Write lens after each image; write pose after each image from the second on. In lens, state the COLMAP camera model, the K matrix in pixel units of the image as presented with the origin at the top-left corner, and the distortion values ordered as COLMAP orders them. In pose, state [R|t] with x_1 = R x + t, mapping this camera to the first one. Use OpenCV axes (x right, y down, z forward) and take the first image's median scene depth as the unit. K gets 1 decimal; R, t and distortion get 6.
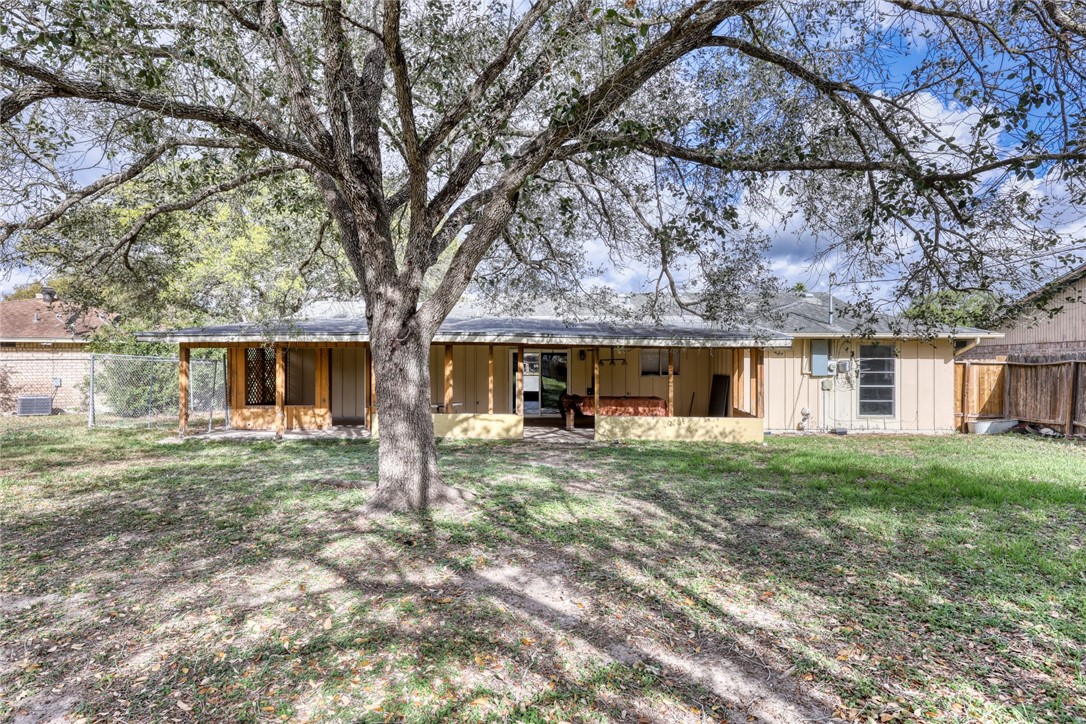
lens RADIAL K [[616.6, 0, 543.0], [0, 616.6, 362.0], [0, 0, 1]] dist [0.000170, 0.000203]
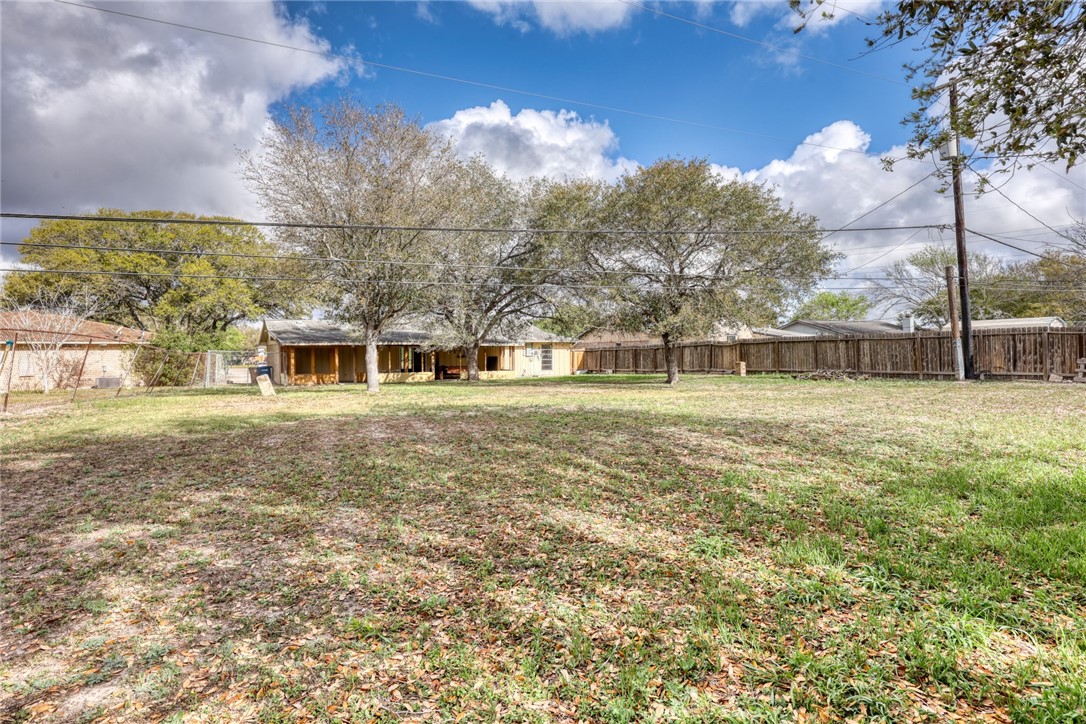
lens RADIAL K [[616.6, 0, 543.0], [0, 616.6, 362.0], [0, 0, 1]] dist [0.000170, 0.000203]
pose [[0.849639, -0.017065, 0.527088, -0.936859], [0.007601, 0.999769, 0.020117, -0.005328], [-0.527310, -0.013086, 0.849572, -1.348340]]
